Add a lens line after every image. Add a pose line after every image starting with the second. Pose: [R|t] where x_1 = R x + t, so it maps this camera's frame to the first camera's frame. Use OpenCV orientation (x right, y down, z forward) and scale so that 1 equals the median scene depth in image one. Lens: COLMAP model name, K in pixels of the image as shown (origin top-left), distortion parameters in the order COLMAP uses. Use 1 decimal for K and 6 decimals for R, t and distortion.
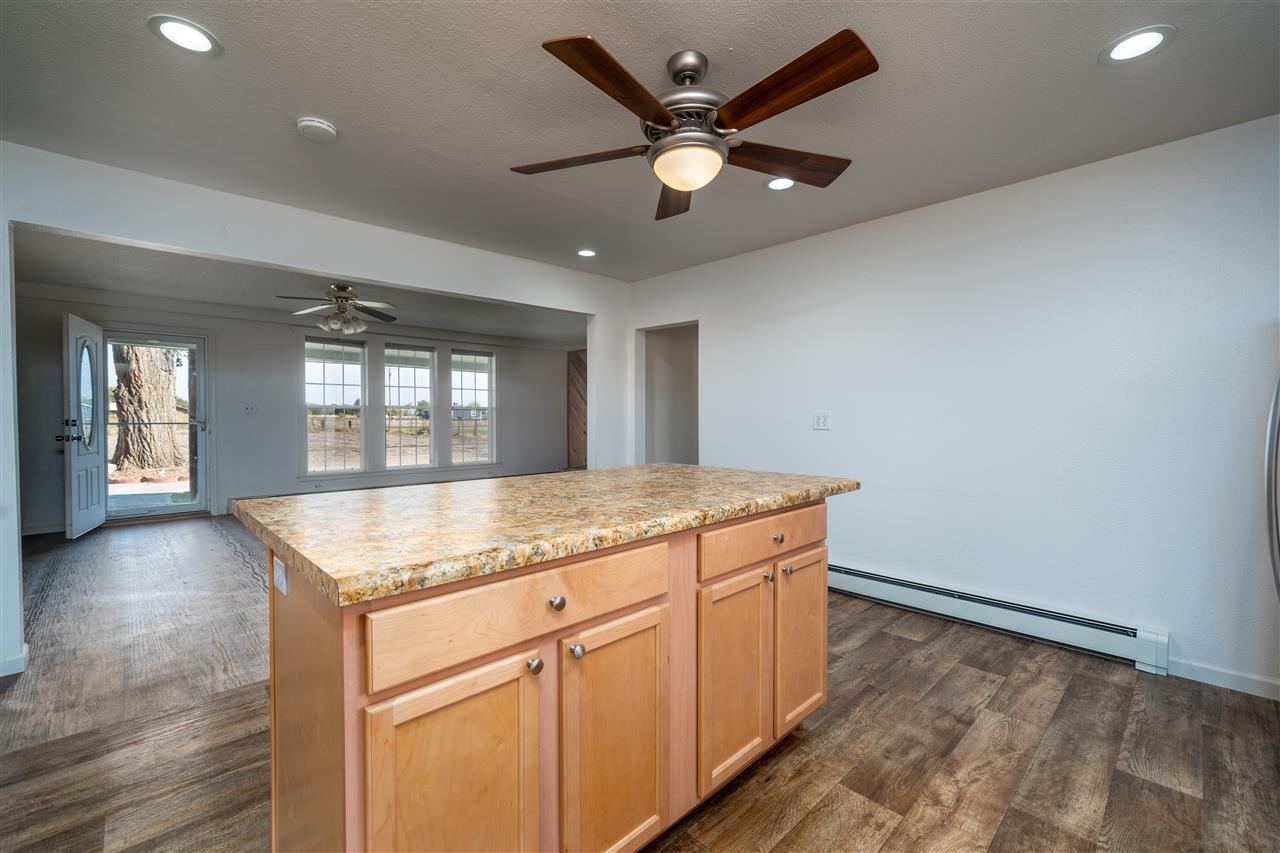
lens RADIAL K [[535.0, 0, 661.6], [0, 535.0, 422.4], [0, 0, 1]] dist [-0.001144, -0.000501]
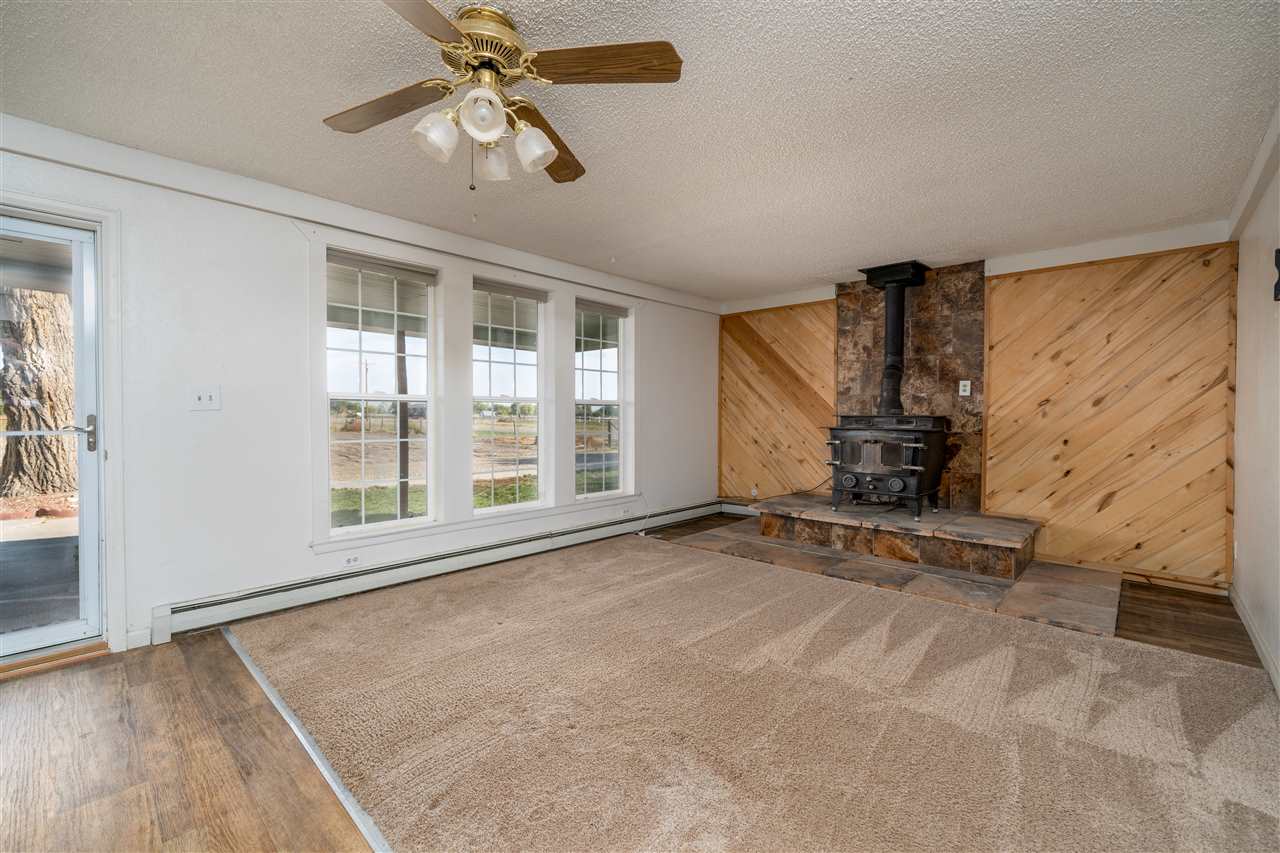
lens RADIAL K [[535.0, 0, 644.4], [0, 535.0, 423.6], [0, 0, 1]] dist [-0.001144, -0.000501]
pose [[0.999690, 0.003288, 0.024677, -0.247182], [-0.003274, 0.999994, -0.000616, -0.001960], [-0.024679, 0.000535, 0.999695, 0.323927]]
